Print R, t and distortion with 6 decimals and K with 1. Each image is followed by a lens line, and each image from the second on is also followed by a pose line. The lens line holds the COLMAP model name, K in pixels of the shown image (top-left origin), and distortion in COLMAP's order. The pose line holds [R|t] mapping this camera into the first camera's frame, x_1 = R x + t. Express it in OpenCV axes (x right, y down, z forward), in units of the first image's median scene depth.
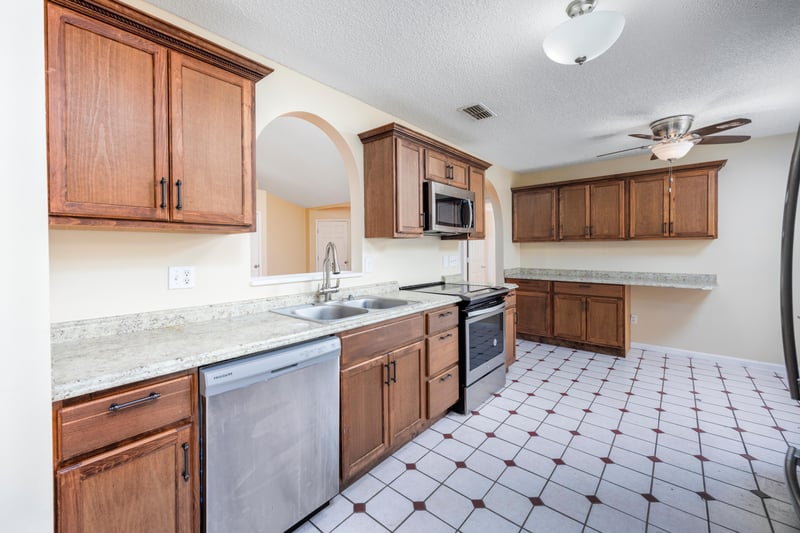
lens RADIAL K [[317.8, 0, 400.7], [0, 317.8, 253.3], [0, 0, 1]] dist [0.003326, 0.000103]
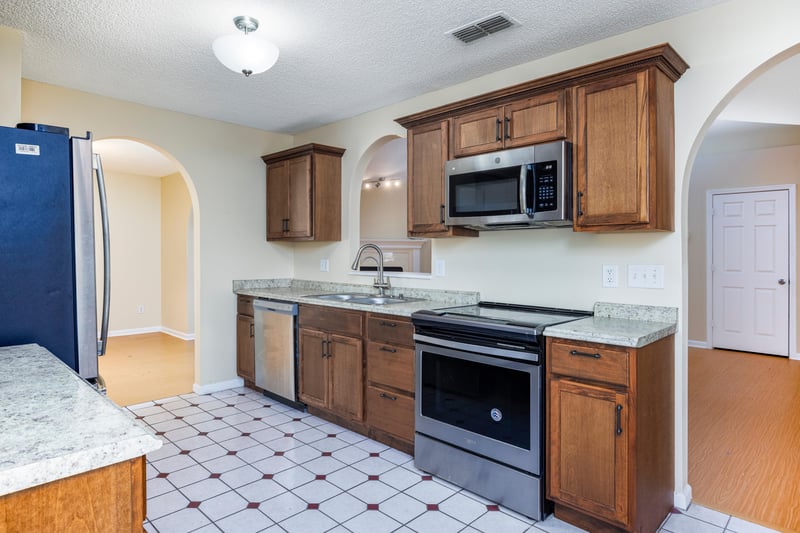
lens RADIAL K [[466.7, 0, 401.1], [0, 466.7, 260.7], [0, 0, 1]] dist [-0.006195, -0.000441]
pose [[-0.043467, 0.015916, -0.998928, 1.398282], [-0.017169, 0.999714, 0.016675, -0.005731], [0.998907, 0.017875, -0.043182, 1.069768]]
